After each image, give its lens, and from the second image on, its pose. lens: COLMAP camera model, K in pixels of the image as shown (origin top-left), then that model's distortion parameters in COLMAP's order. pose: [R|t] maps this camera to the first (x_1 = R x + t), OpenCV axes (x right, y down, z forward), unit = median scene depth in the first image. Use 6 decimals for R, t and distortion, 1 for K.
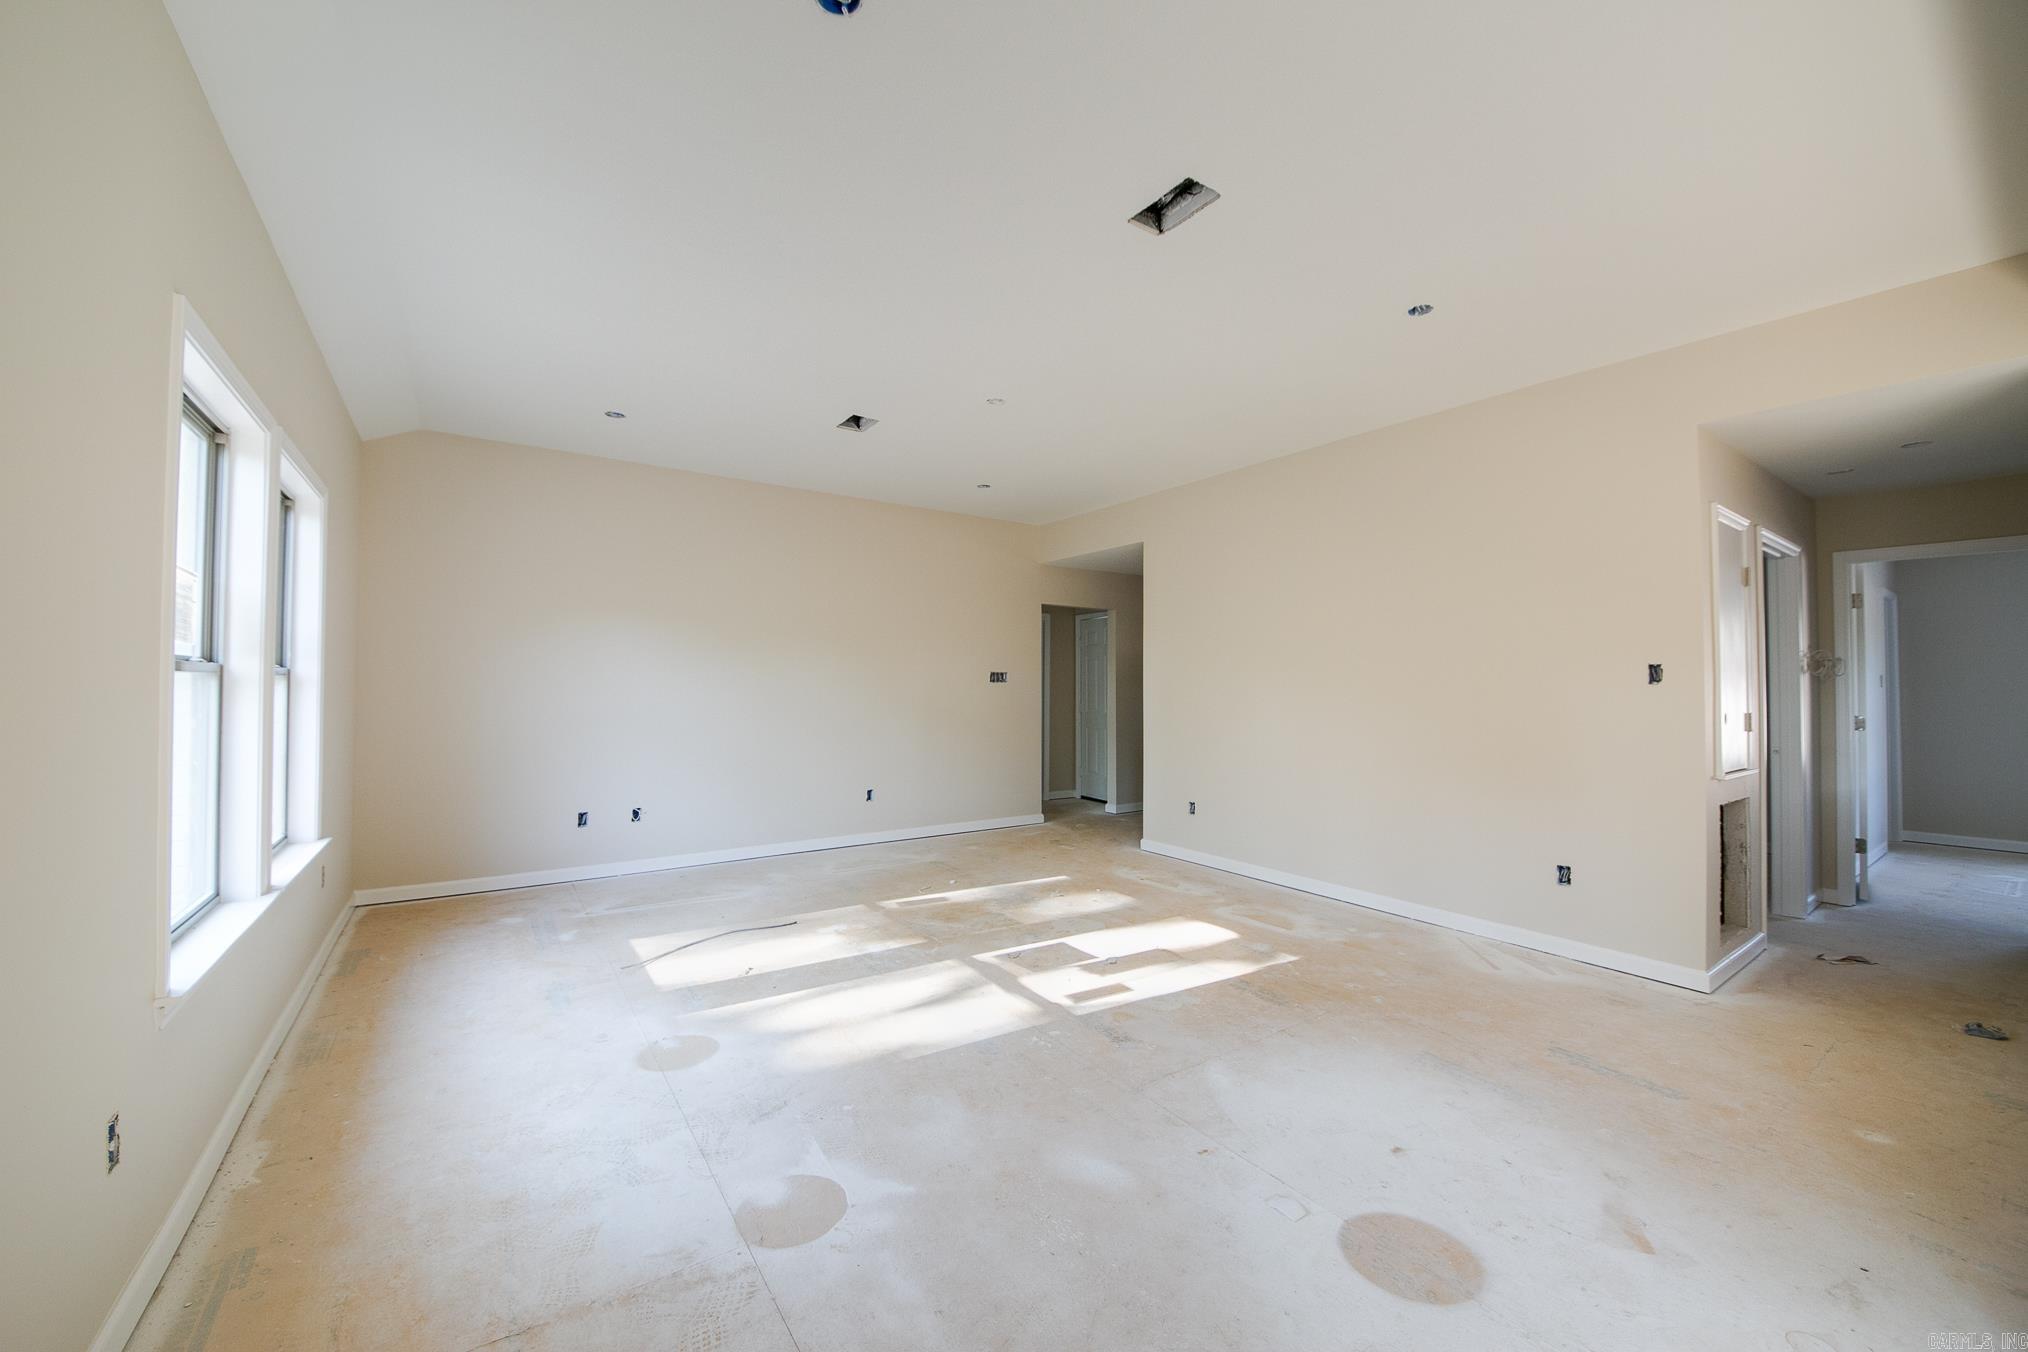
lens RADIAL K [[783.2, 0, 1014.0], [0, 783.2, 676.0], [0, 0, 1]] dist [-0.026737, -0.000235]
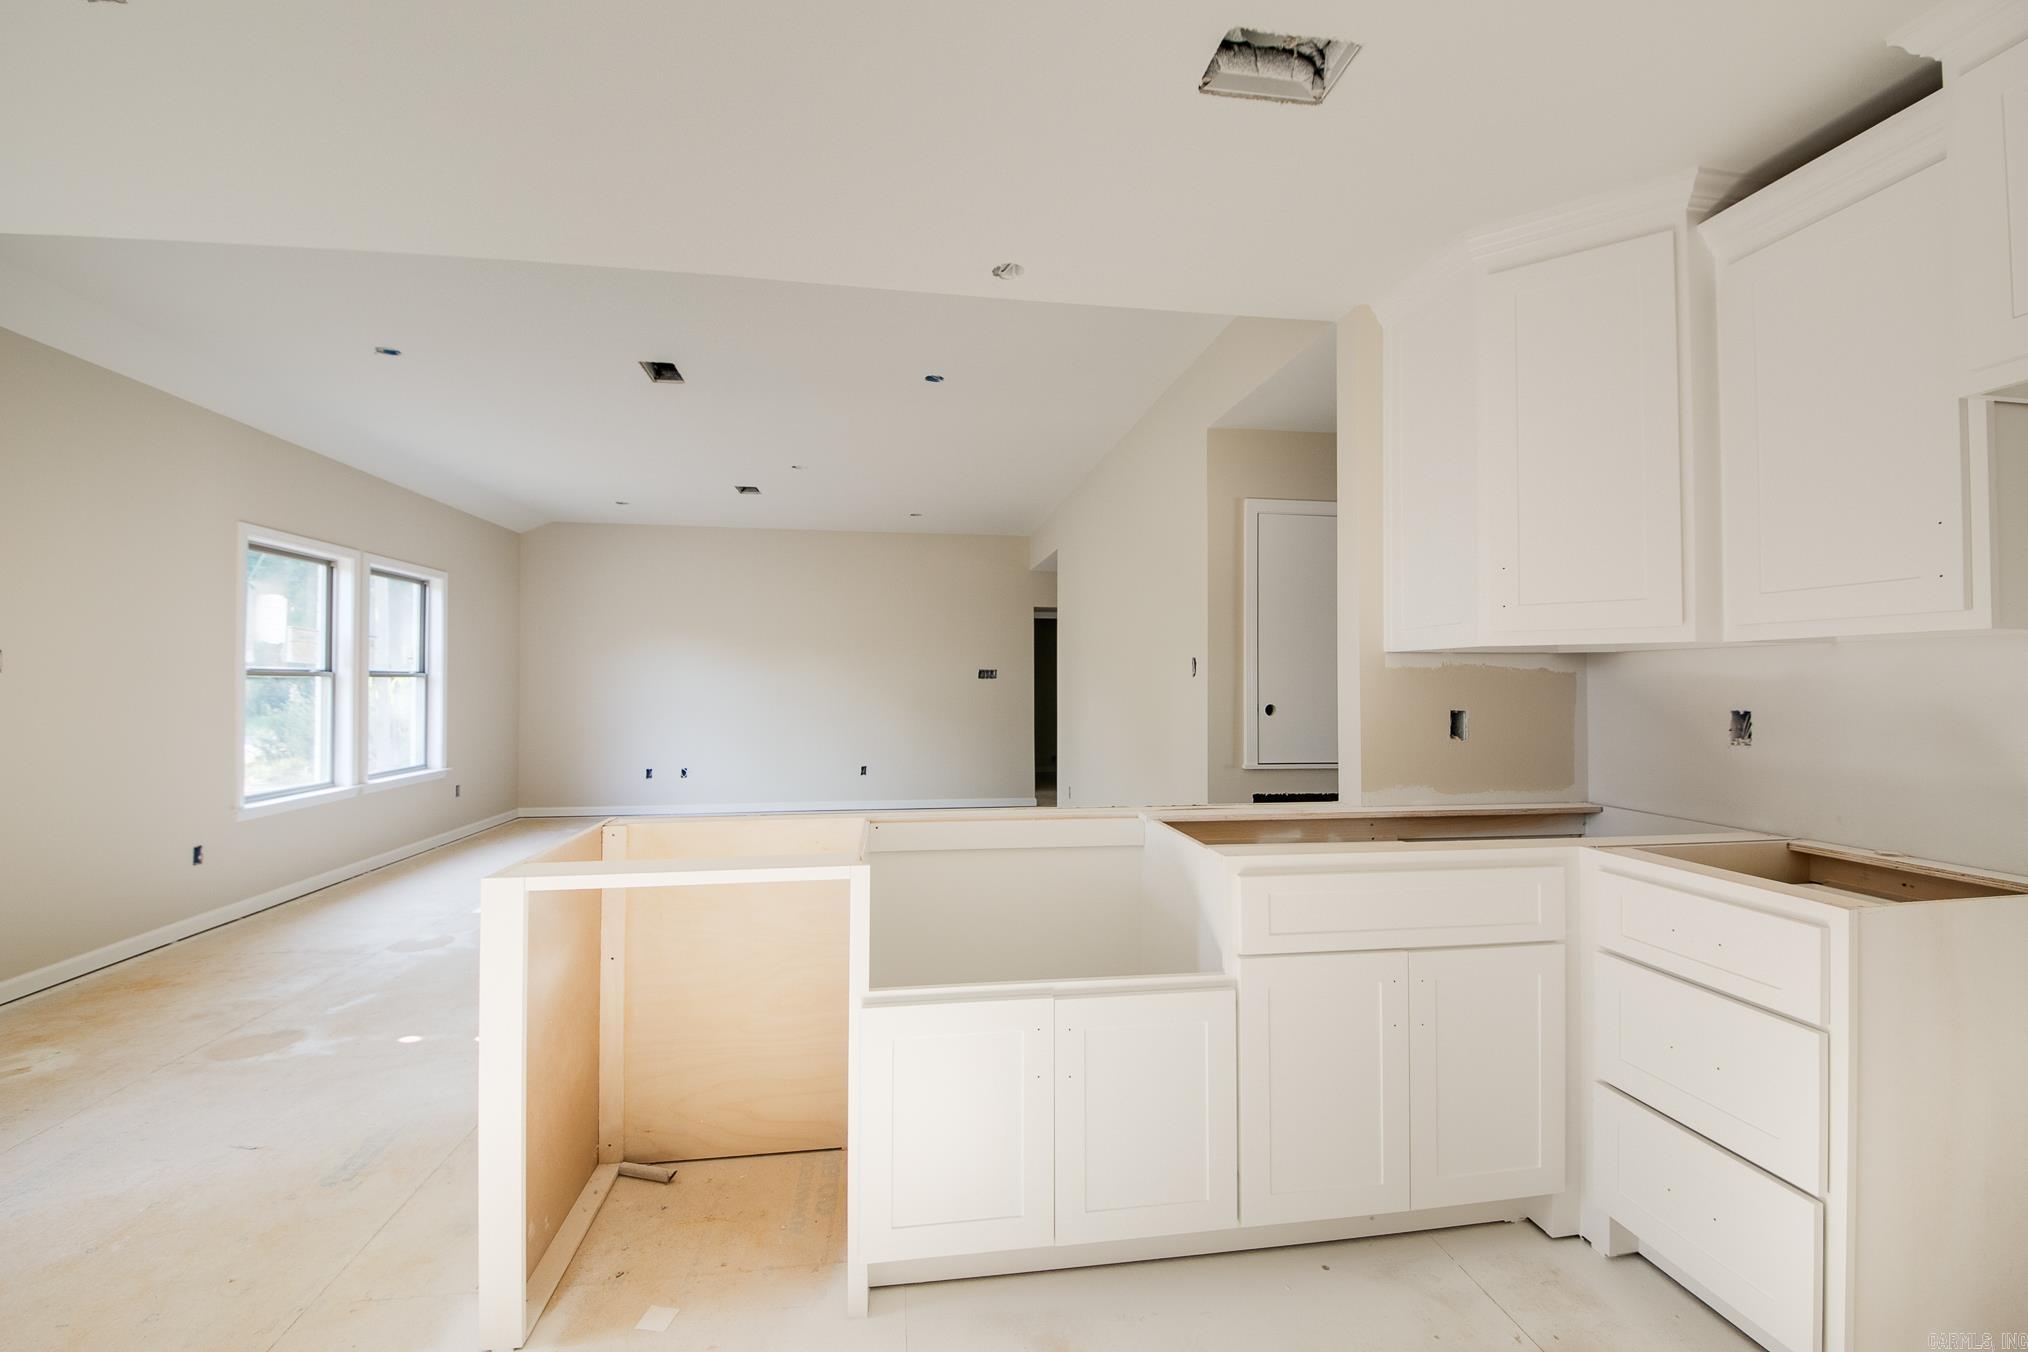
lens RADIAL K [[823.0, 0, 970.0], [0, 823.0, 673.9], [0, 0, 1]] dist [-0.011111, -0.000394]
pose [[0.875651, -0.009836, -0.482845, 1.038588], [0.010278, 0.999946, -0.001729, 0.005738], [0.482836, -0.003448, 0.875704, -0.103440]]
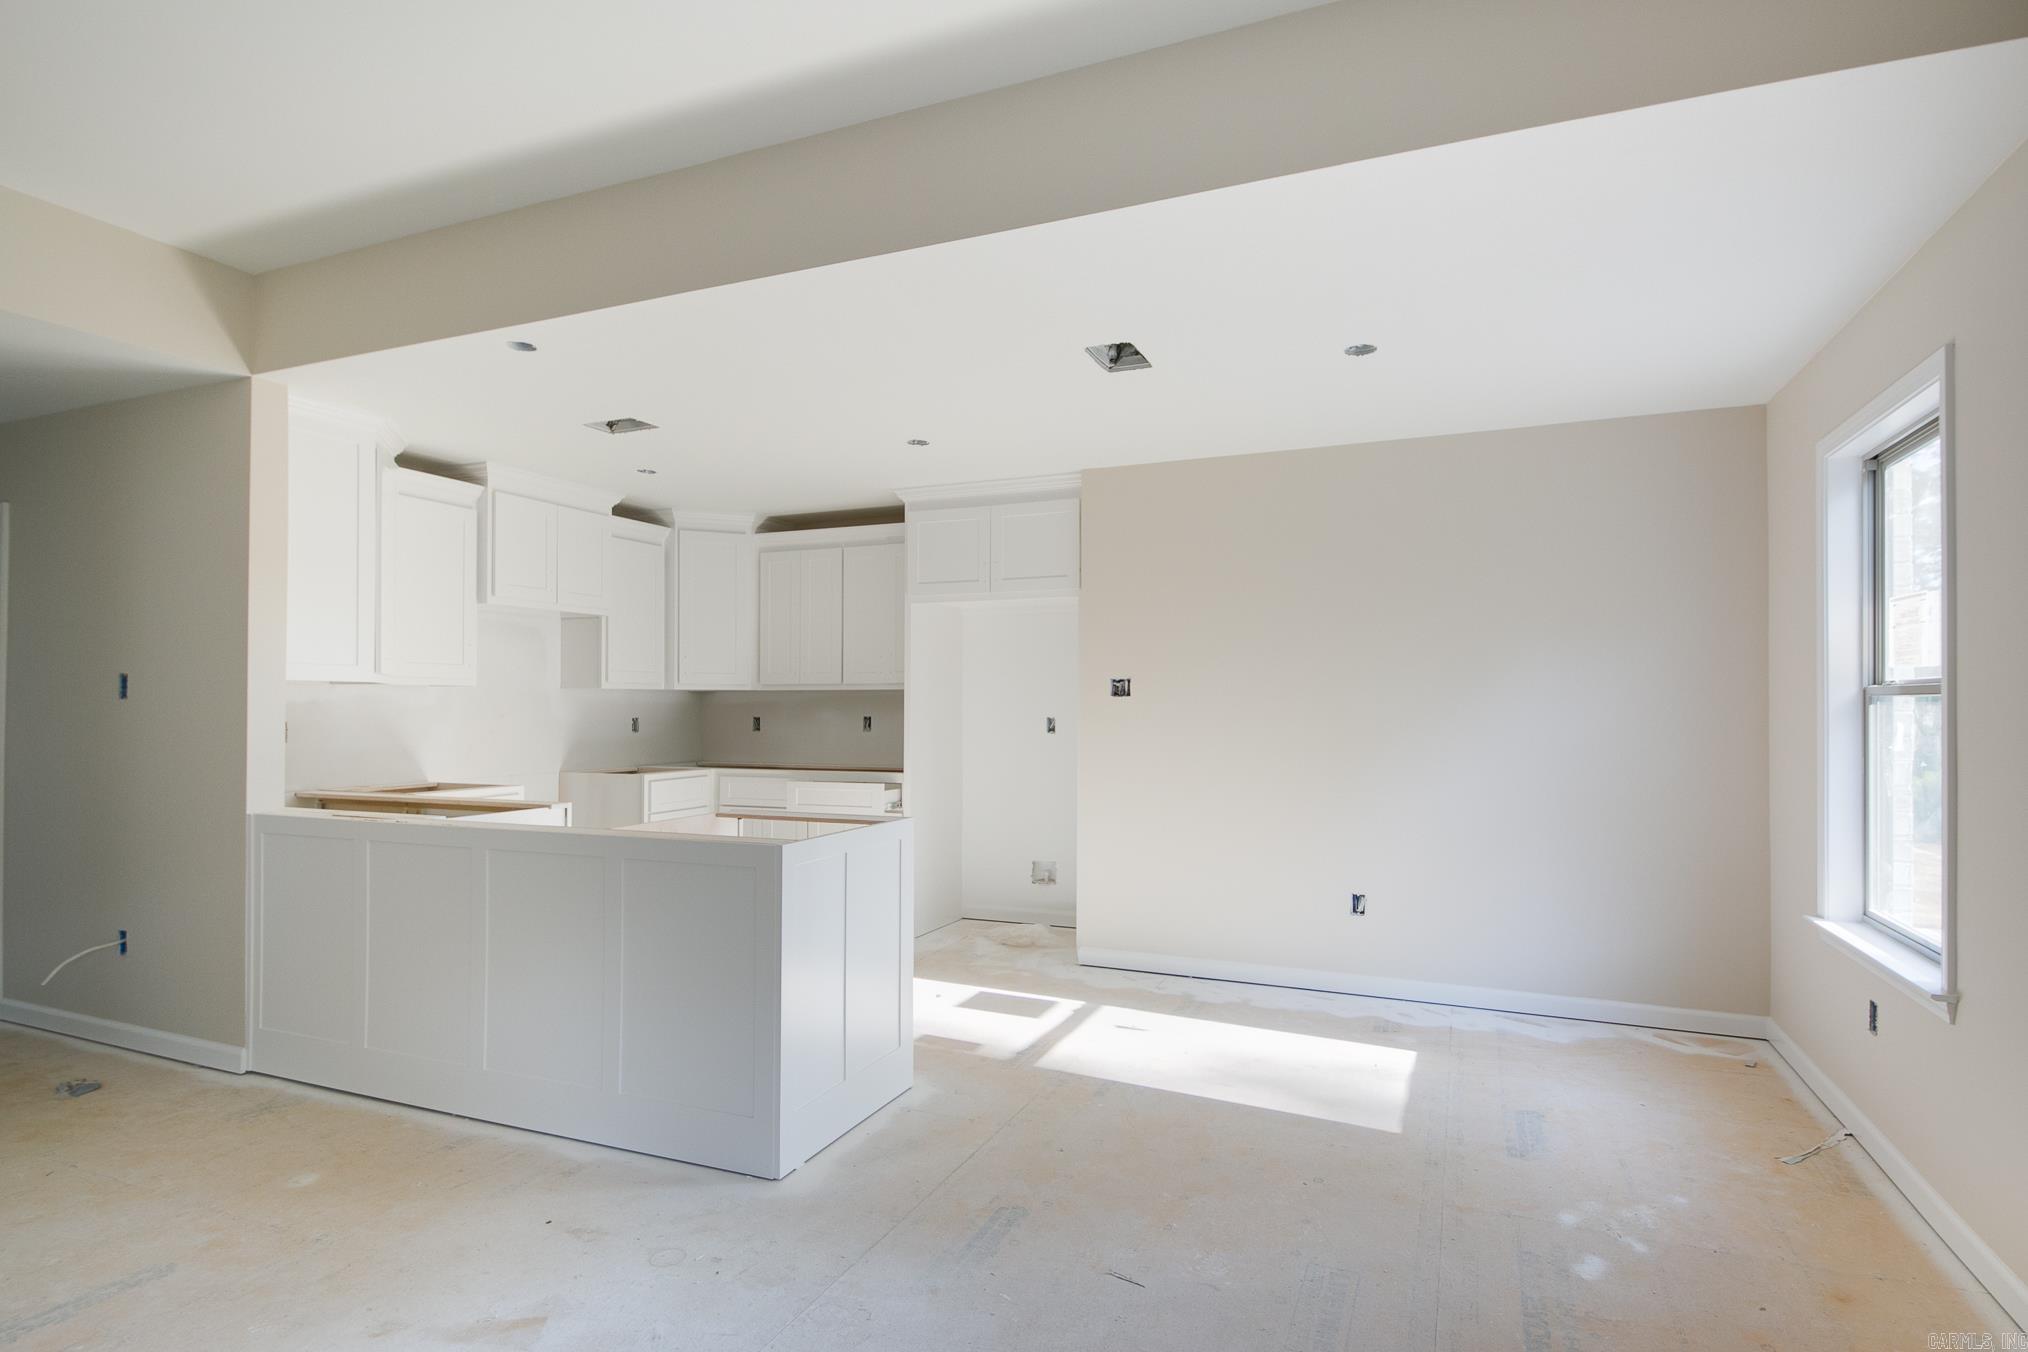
lens RADIAL K [[1021.9, 0, 1014.0], [0, 1021.9, 676.0], [0, 0, 1]] dist [-0.000106, -0.000346]
pose [[-0.519904, 0.011903, 0.854142, -0.239379], [-0.013067, 0.999675, -0.021885, 0.004019], [-0.854125, -0.022539, -0.519580, 0.547196]]
